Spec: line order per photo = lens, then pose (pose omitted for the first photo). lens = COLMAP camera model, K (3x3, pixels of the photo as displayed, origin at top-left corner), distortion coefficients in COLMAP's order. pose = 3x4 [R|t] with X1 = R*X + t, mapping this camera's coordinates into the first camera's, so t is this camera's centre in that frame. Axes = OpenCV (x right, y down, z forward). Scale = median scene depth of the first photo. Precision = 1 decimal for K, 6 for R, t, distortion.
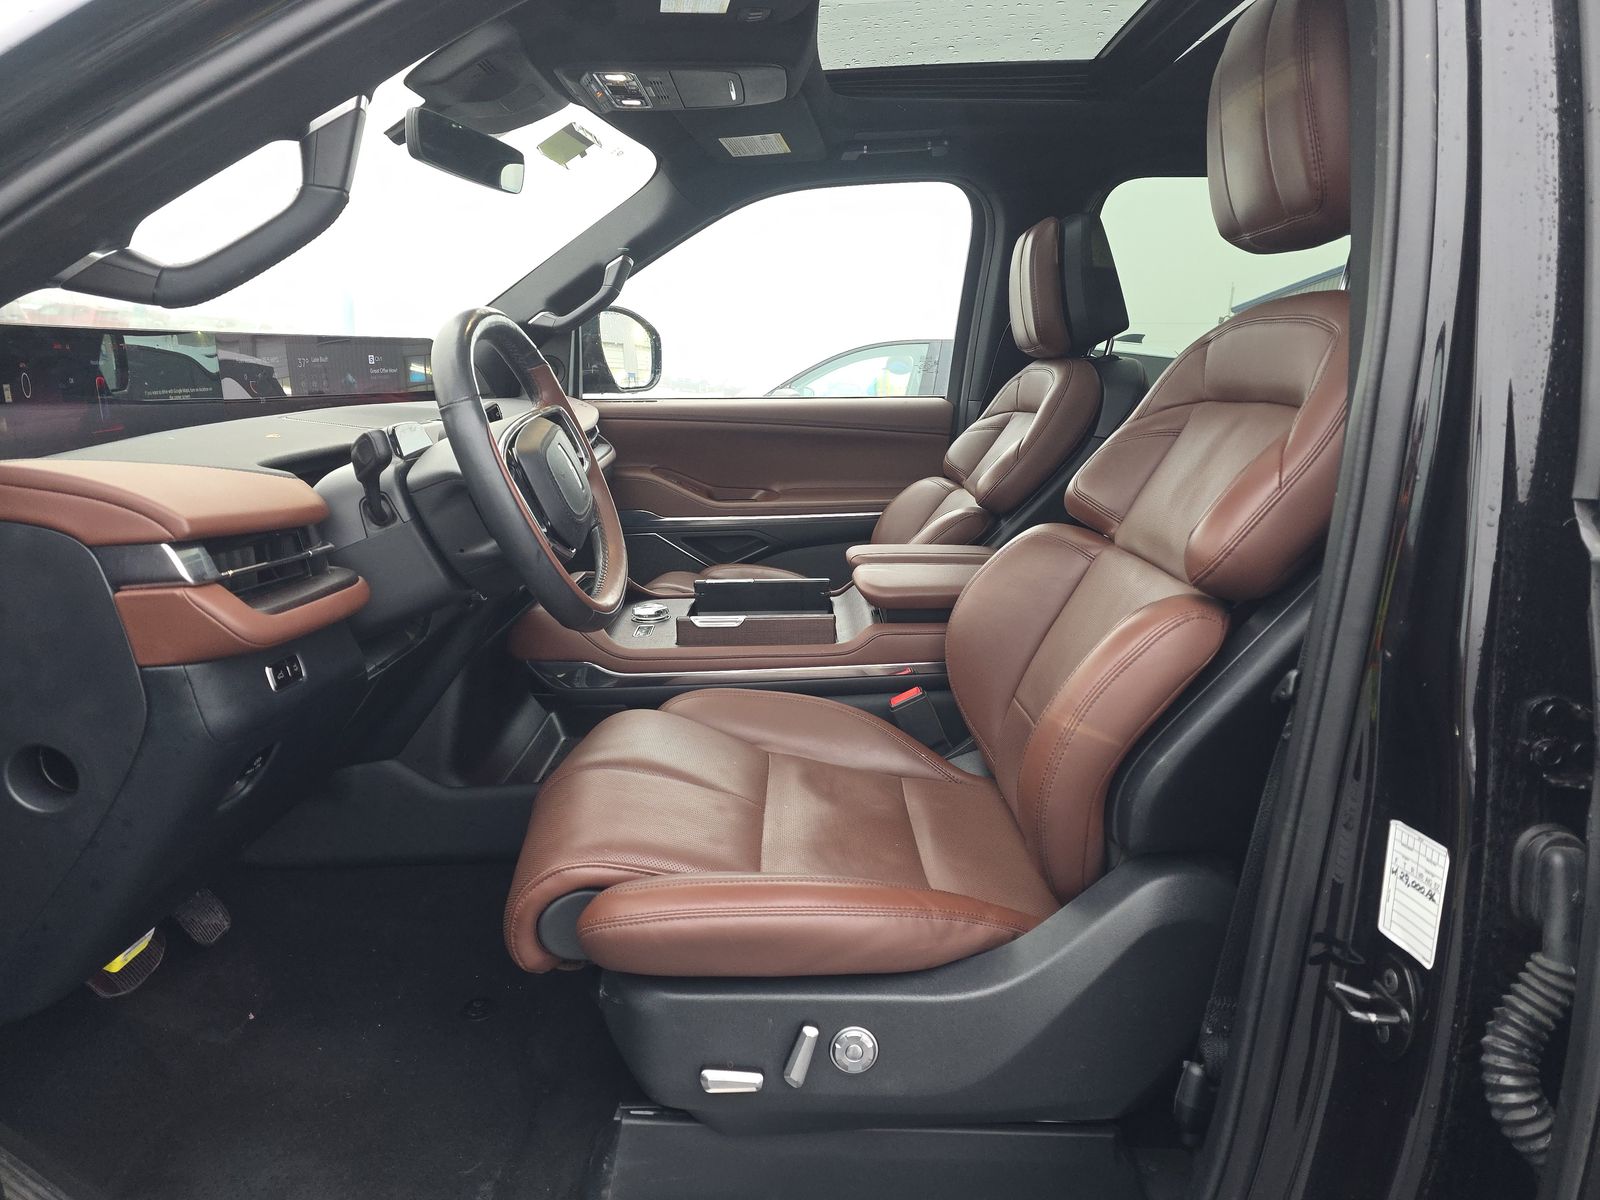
lens RADIAL K [[1146.2, 0, 810.9], [0, 1146.2, 605.1], [0, 0, 1]] dist [0.064485, -0.050136]
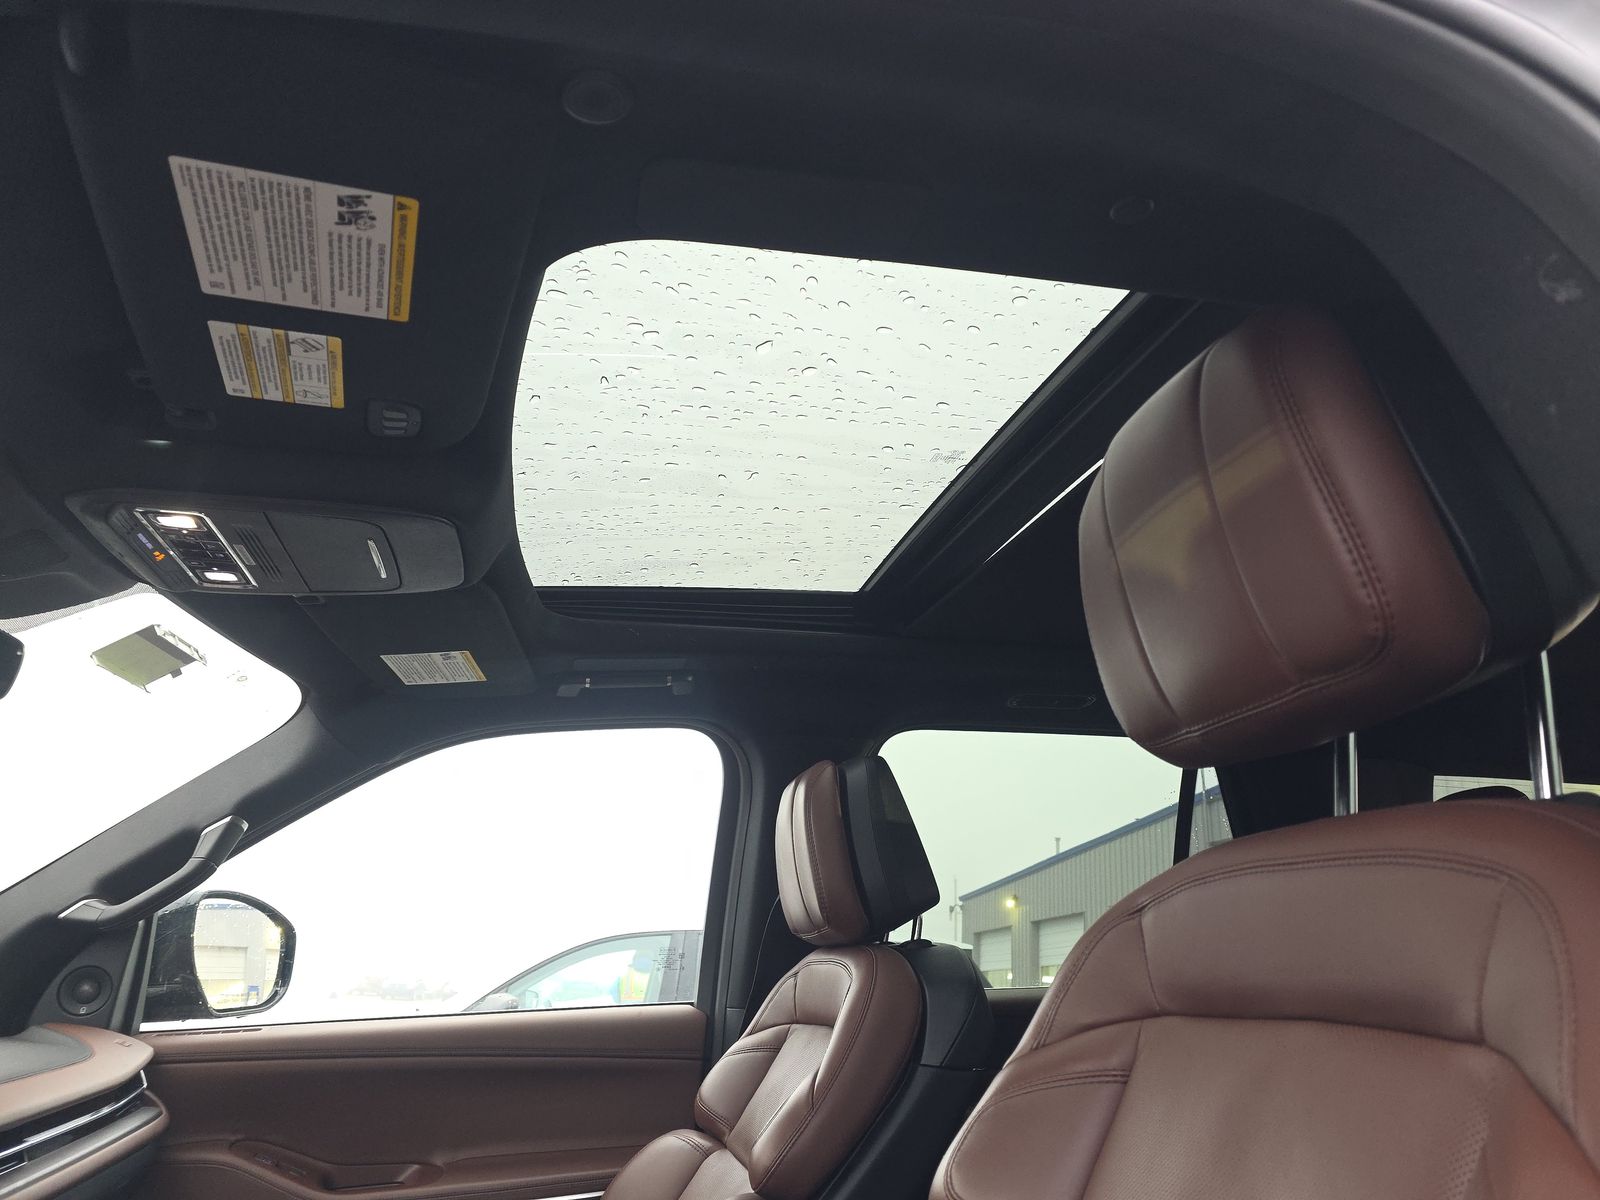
lens RADIAL K [[1146.2, 0, 810.9], [0, 1146.2, 605.1], [0, 0, 1]] dist [0.064485, -0.050136]
pose [[0.976551, 0.037506, 0.211995, 0.026532], [0.069558, 0.876928, -0.475562, -0.054759], [-0.203741, 0.479157, 0.853756, 0.263990]]
